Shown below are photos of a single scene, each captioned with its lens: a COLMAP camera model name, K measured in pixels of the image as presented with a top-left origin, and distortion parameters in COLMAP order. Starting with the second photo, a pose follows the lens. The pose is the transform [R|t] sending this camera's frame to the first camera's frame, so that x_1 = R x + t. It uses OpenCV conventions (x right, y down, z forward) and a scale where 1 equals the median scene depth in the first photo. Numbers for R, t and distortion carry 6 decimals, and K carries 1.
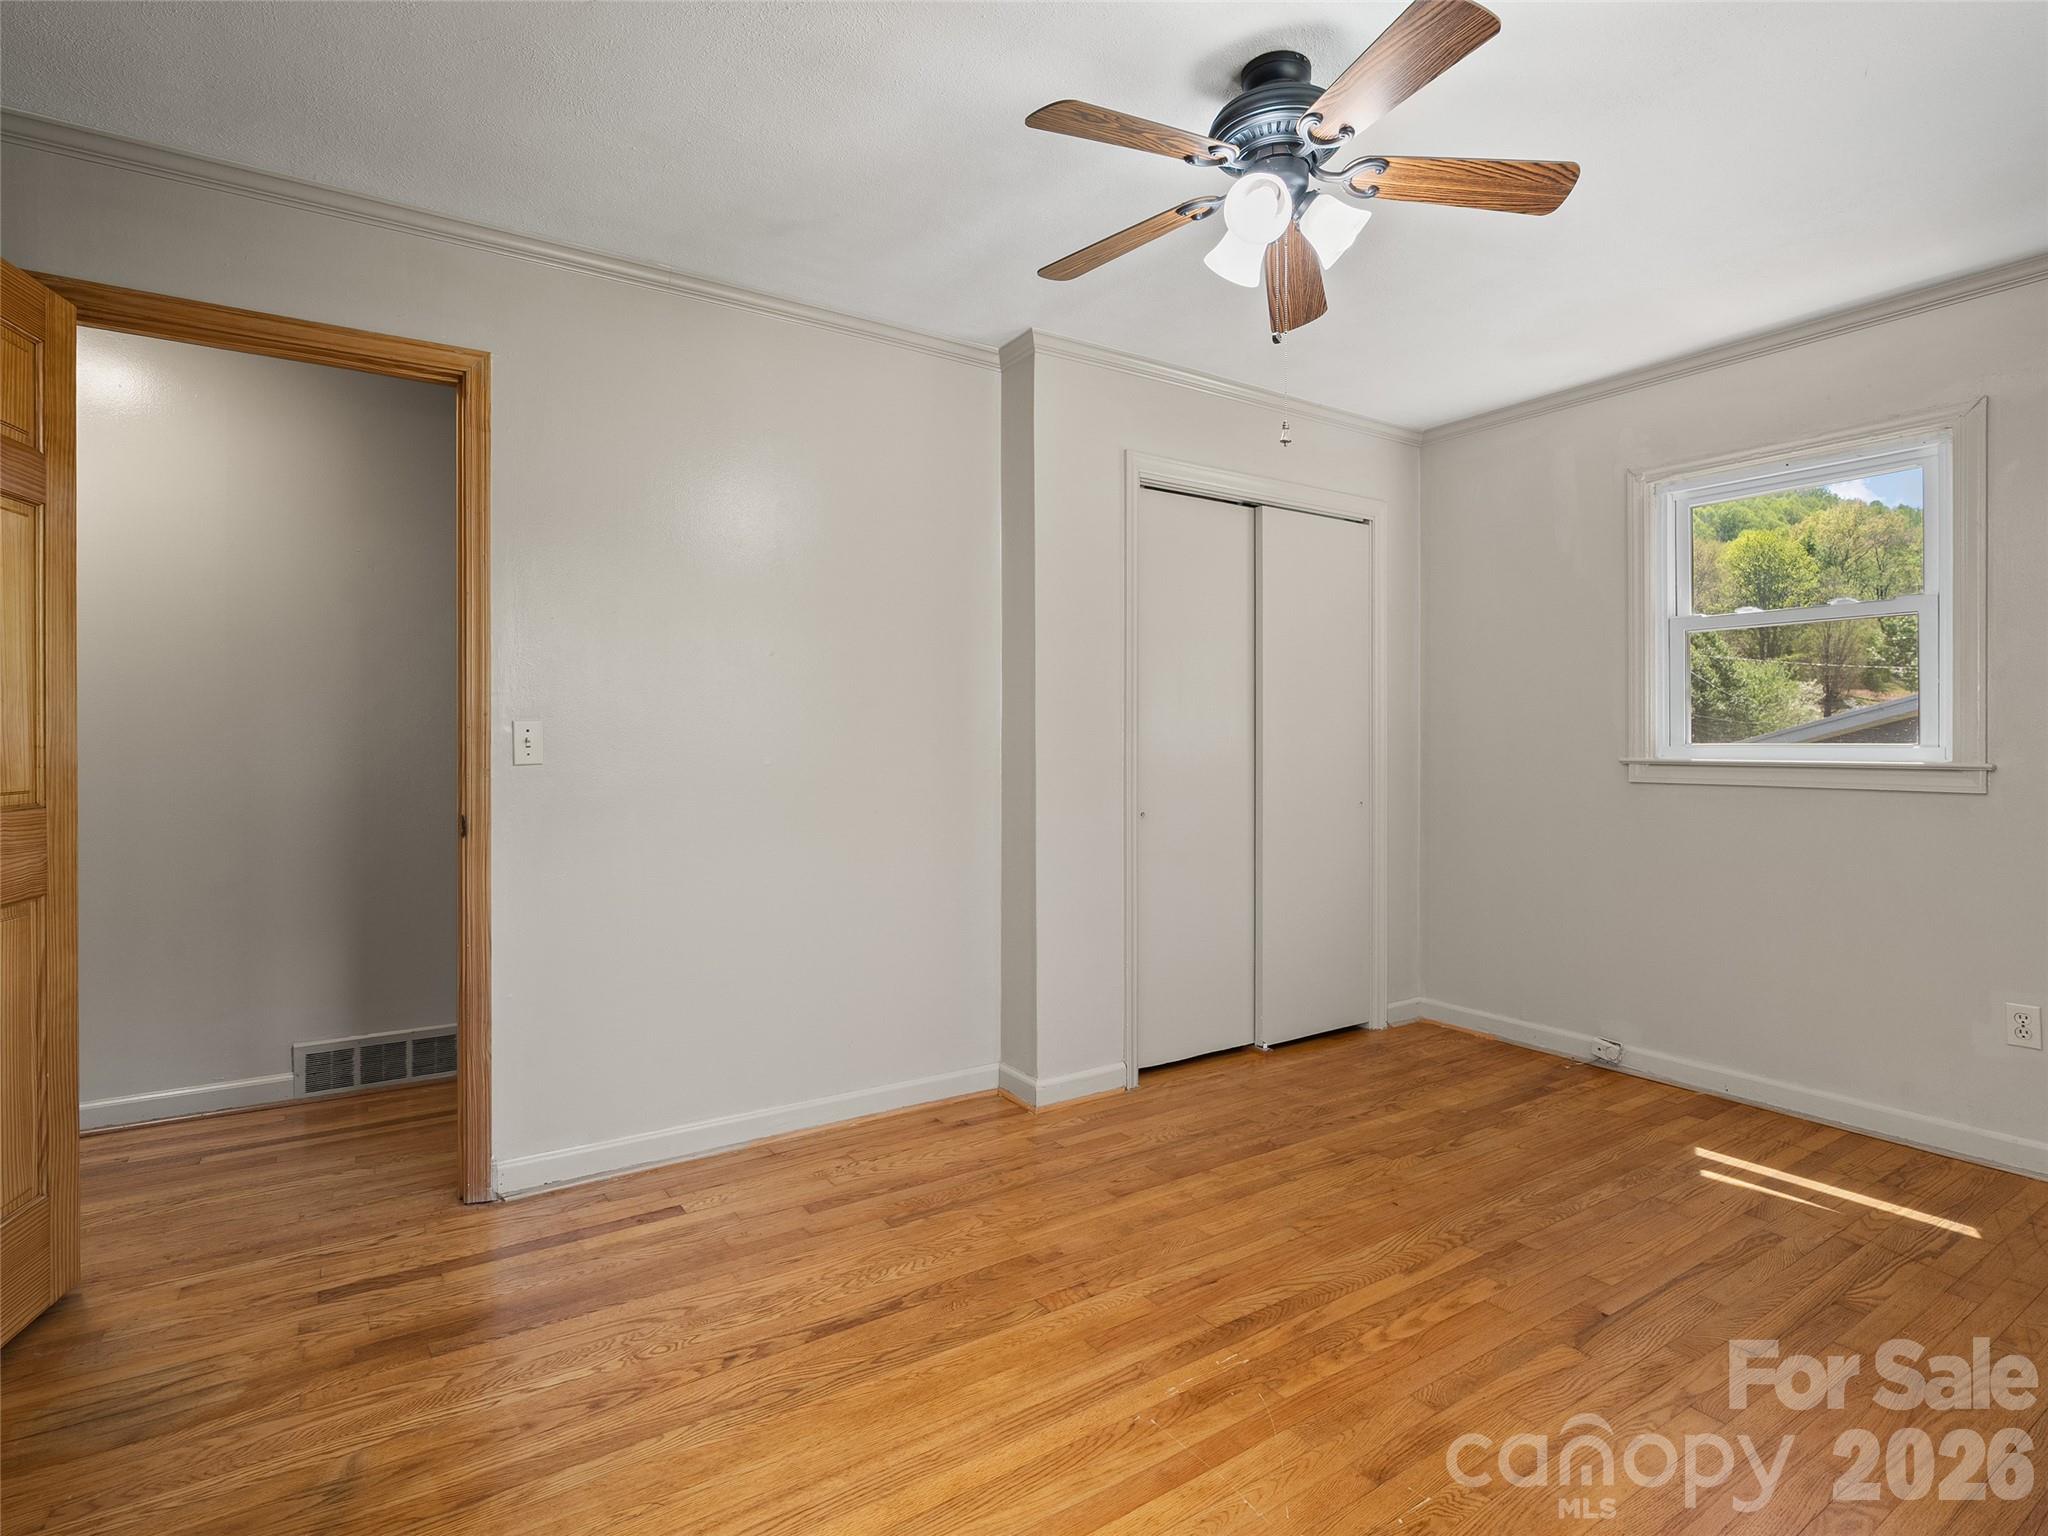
lens RADIAL K [[1036.5, 0, 1017.5], [0, 1036.5, 760.5], [0, 0, 1]] dist [-0.008333, 0.000267]
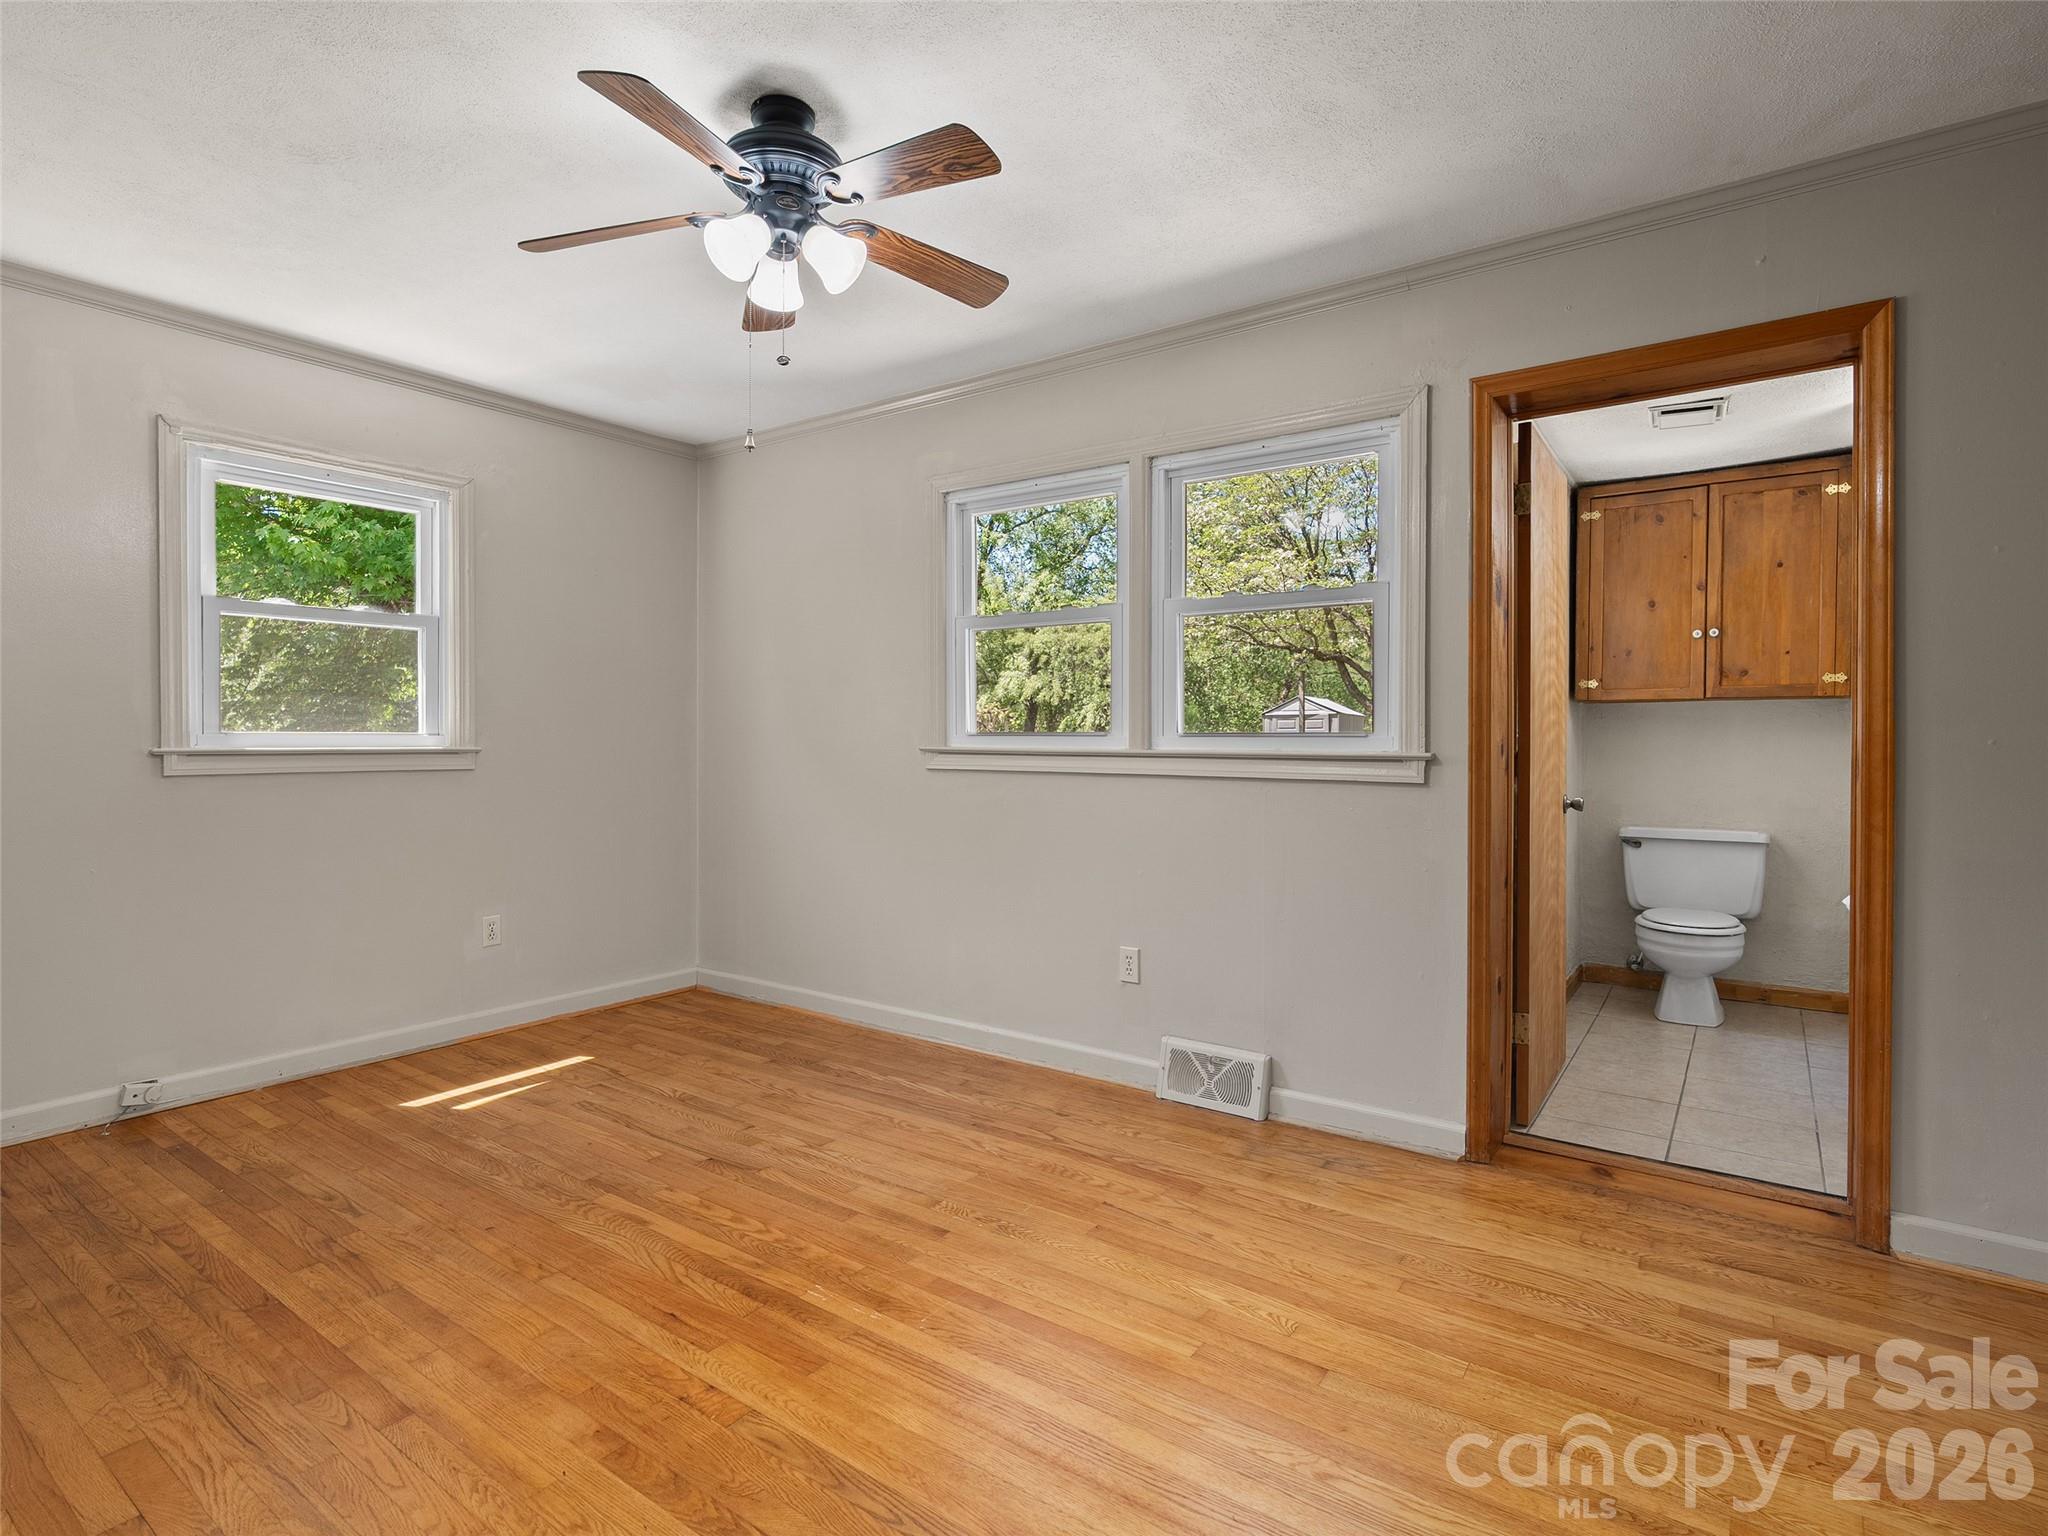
lens RADIAL K [[1036.5, 0, 1017.5], [0, 1036.5, 760.5], [0, 0, 1]] dist [-0.008333, 0.000267]
pose [[-0.345455, -0.023934, 0.938130, -0.612968], [0.013659, 0.999441, 0.030528, -0.010807], [-0.938336, 0.023360, -0.344935, 0.810312]]
